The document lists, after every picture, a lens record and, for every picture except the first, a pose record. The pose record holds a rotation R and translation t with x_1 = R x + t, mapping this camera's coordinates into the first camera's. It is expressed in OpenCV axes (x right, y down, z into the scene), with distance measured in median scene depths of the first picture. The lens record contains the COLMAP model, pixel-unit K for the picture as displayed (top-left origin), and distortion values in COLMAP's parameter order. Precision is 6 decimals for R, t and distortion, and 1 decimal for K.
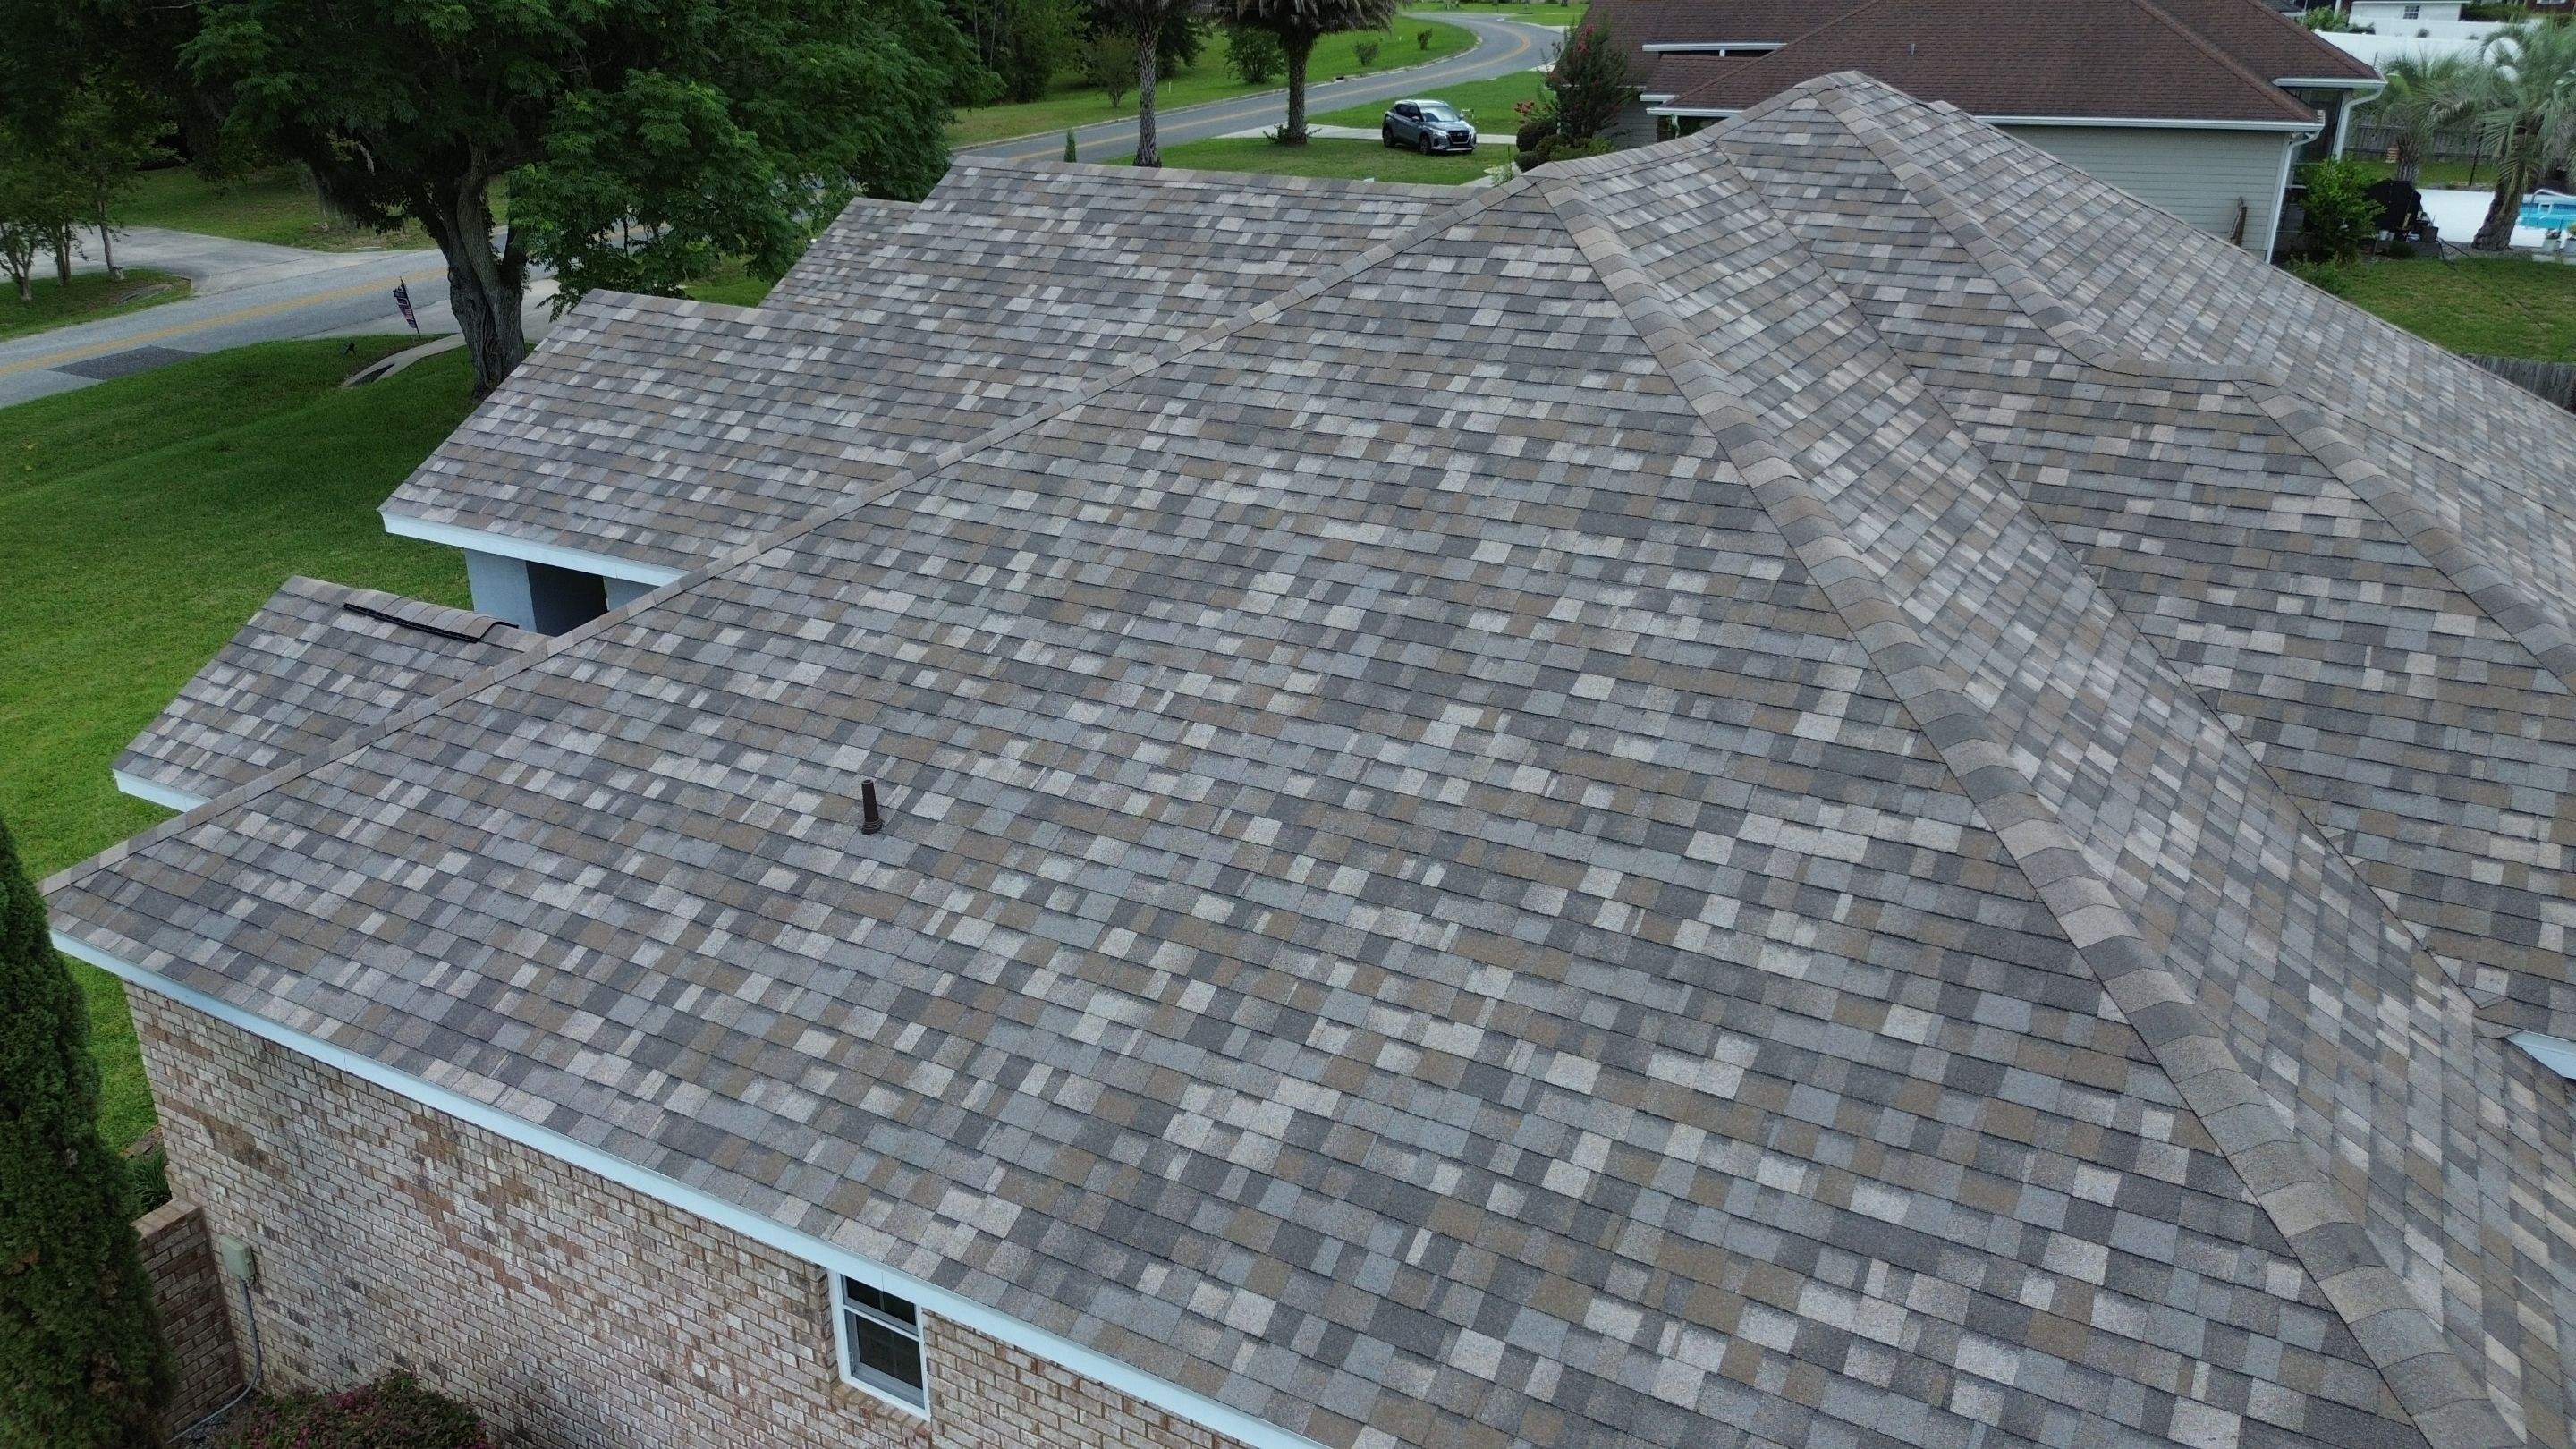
lens RADIAL K [[1837.8, 0, 1291.2], [0, 1837.8, 718.0], [0, 0, 1]] dist [0.065218, -0.065589]
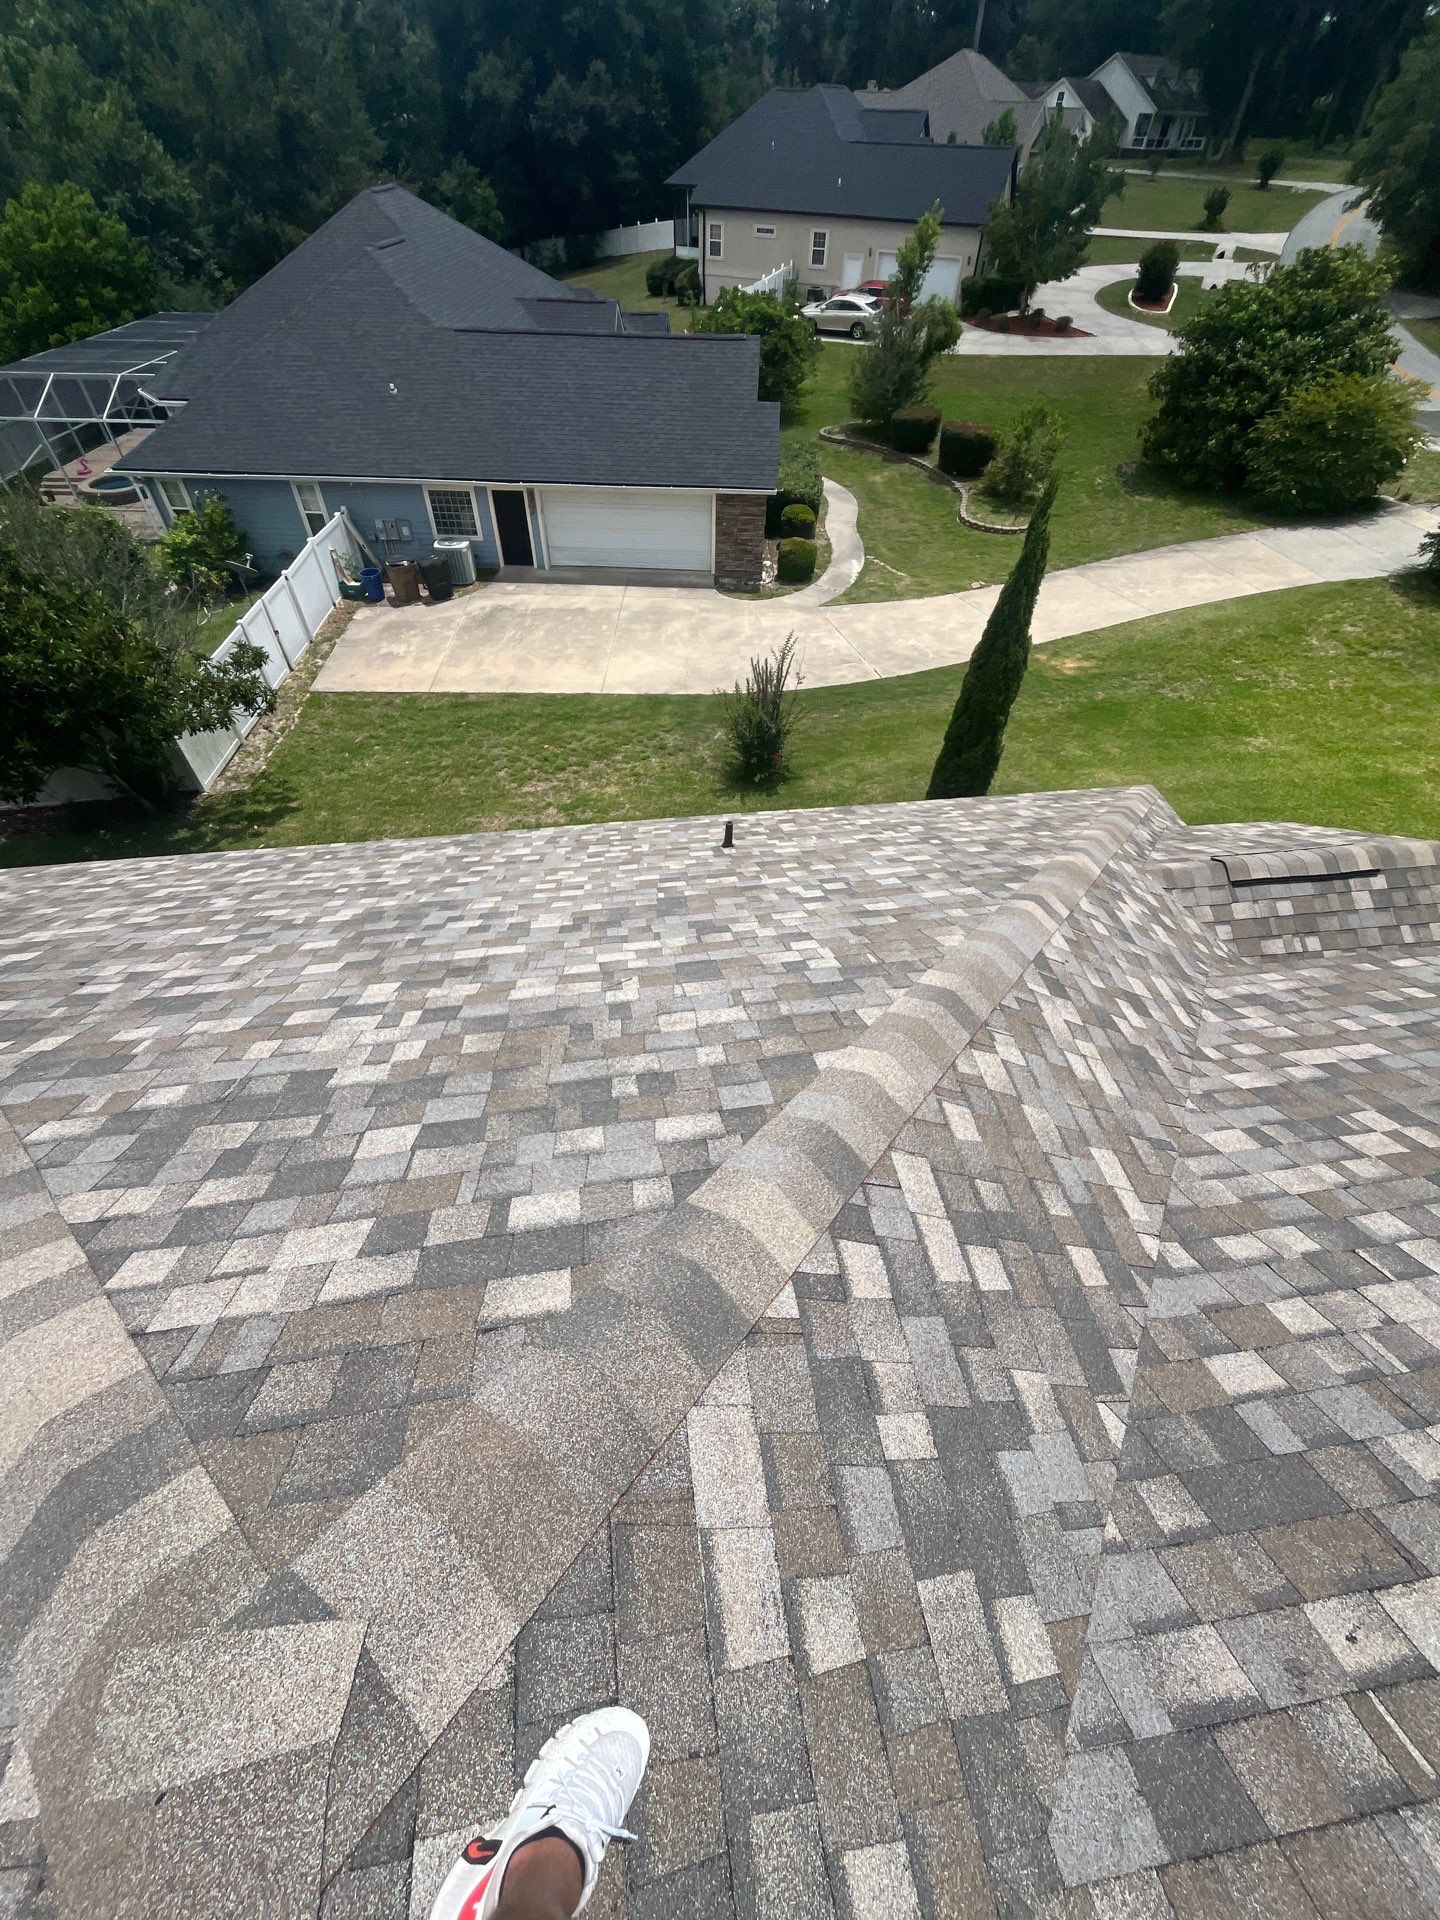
lens RADIAL K [[785.9, 0, 721.8], [0, 785.9, 960.5], [0, 0, 1]] dist [-0.005625, 0.002001]
pose [[-0.787044, 0.445497, -0.426725, 0.106273], [-0.245194, 0.408836, 0.879052, -0.453735], [0.566076, 0.796483, -0.212539, 1.084326]]
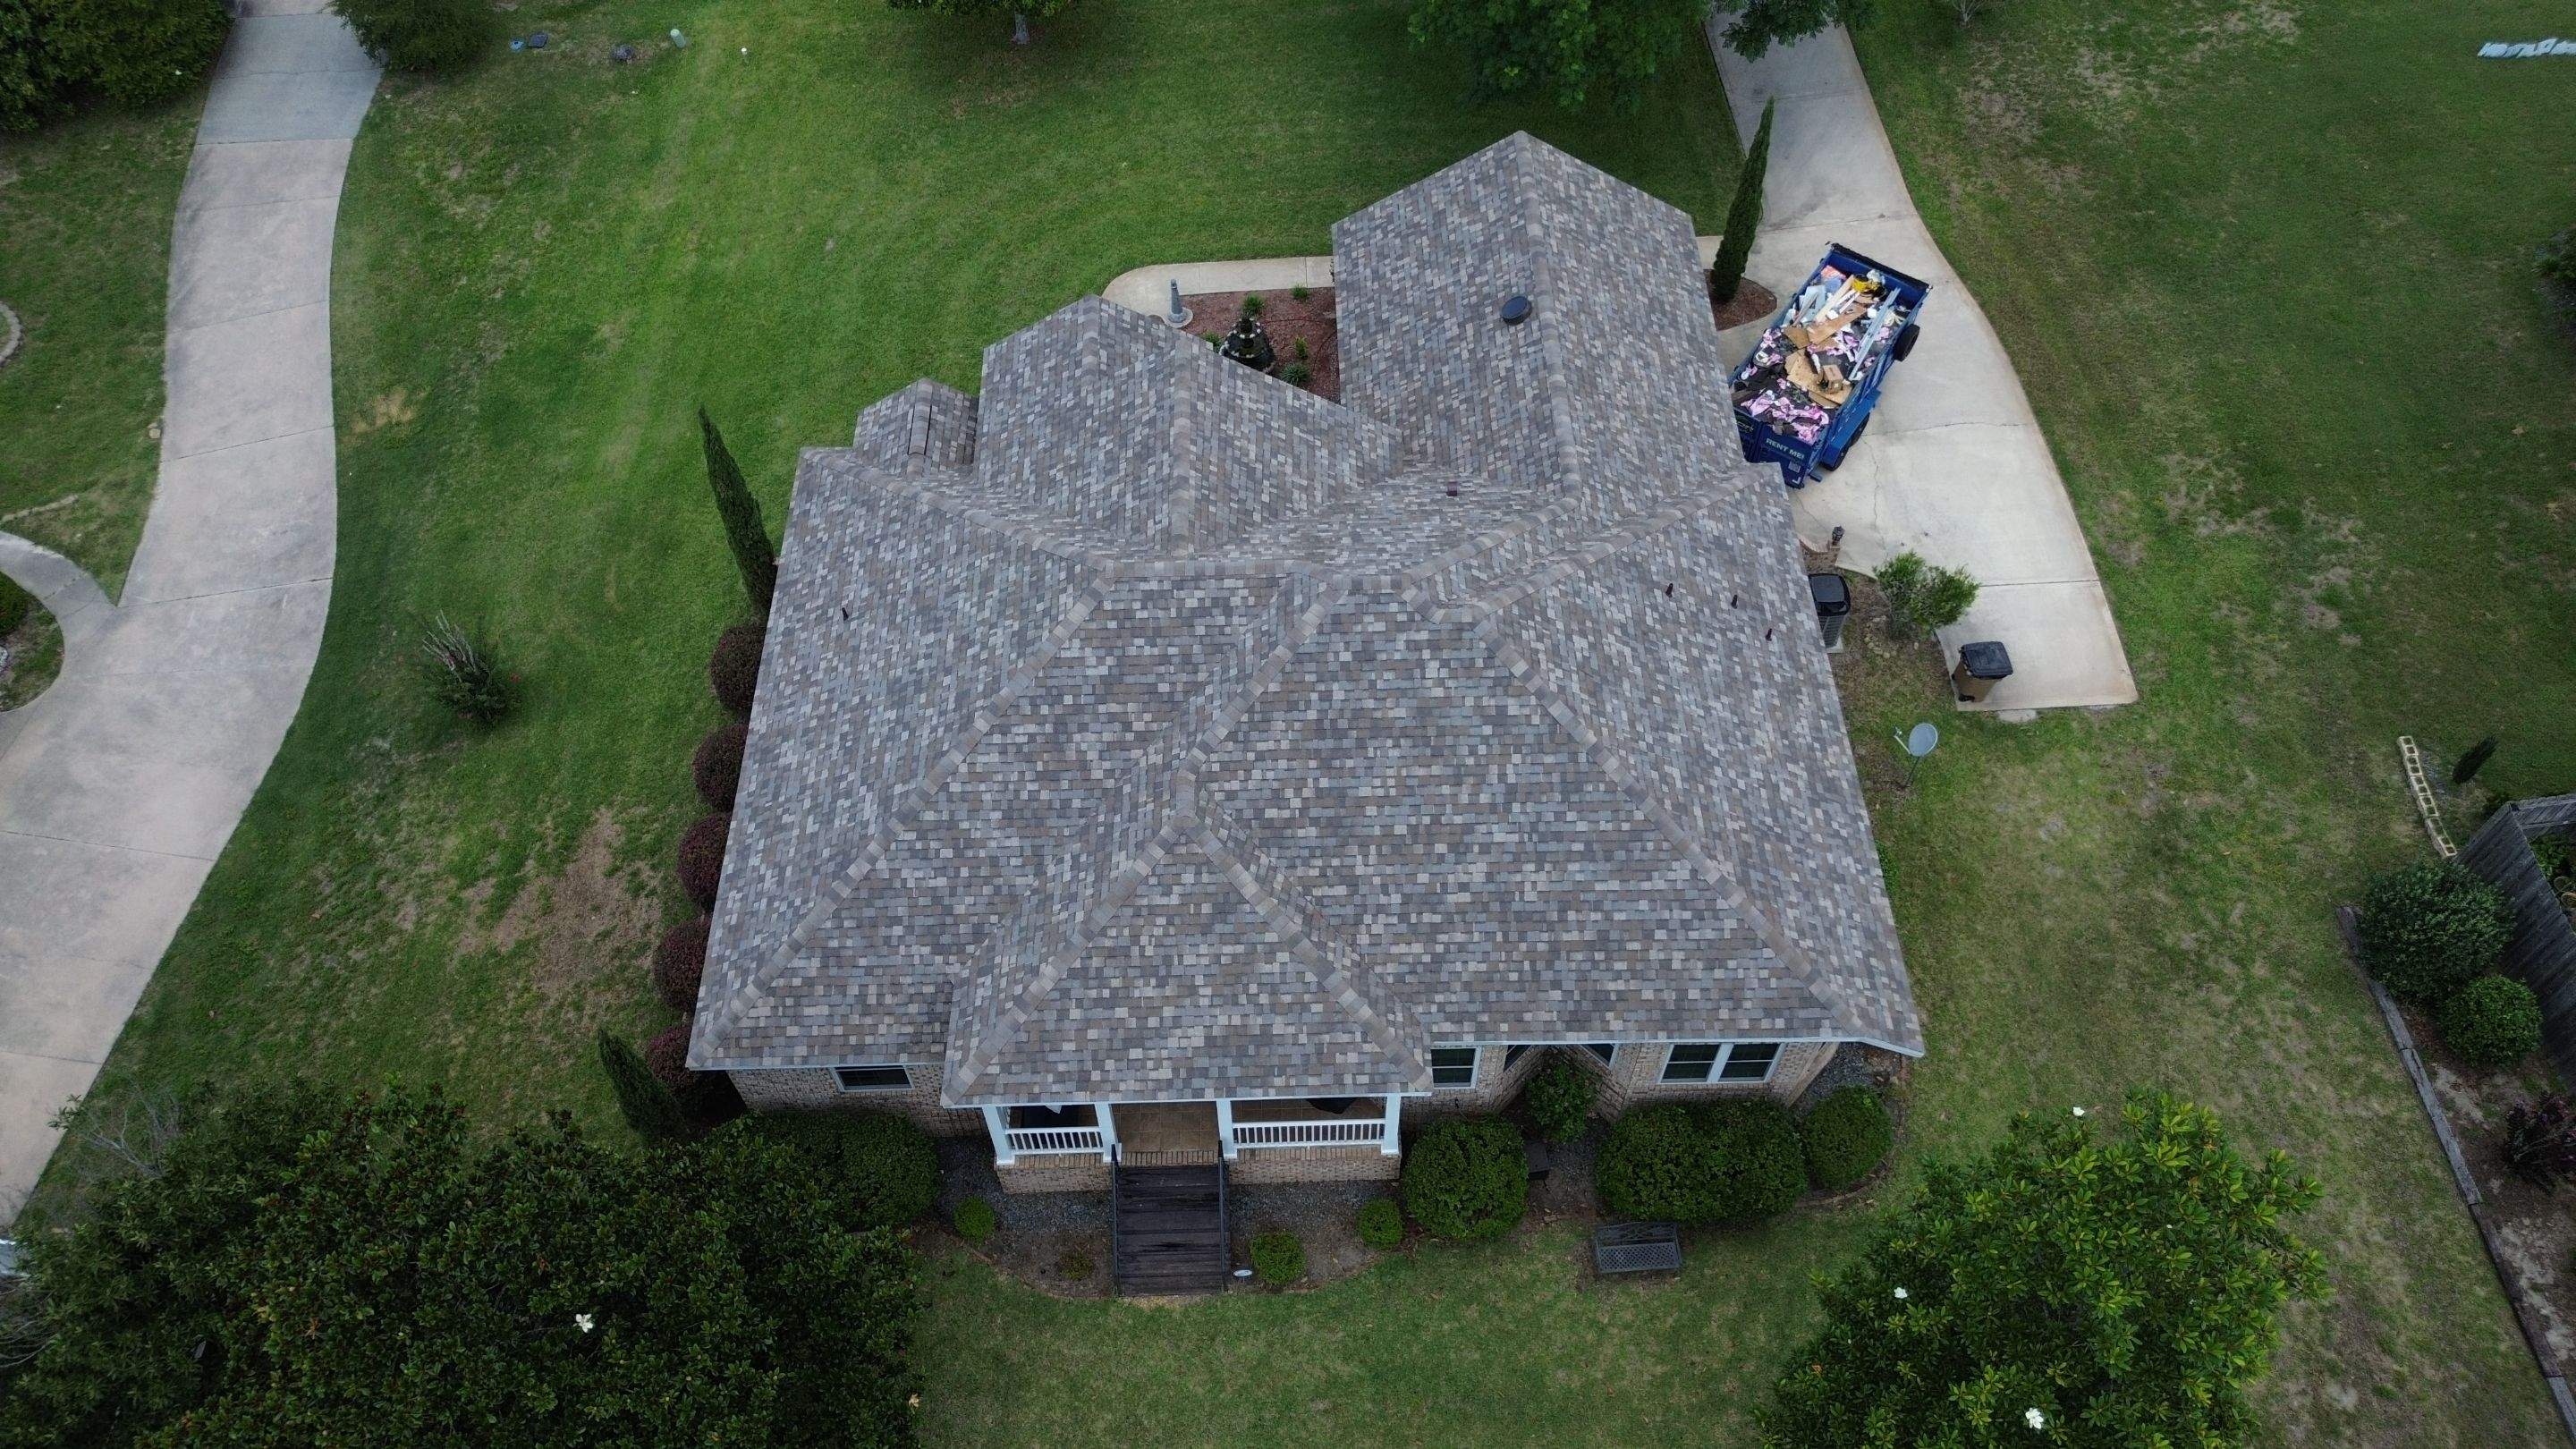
lens RADIAL K [[1837.8, 0, 1296.1], [0, 1837.8, 714.1], [0, 0, 1]] dist [0.065218, -0.065589]
pose [[0.517691, 0.690163, -0.505640, 1.873995], [-0.311033, 0.702379, 0.640252, -2.058853], [0.797029, -0.174181, 0.578279, -0.337275]]
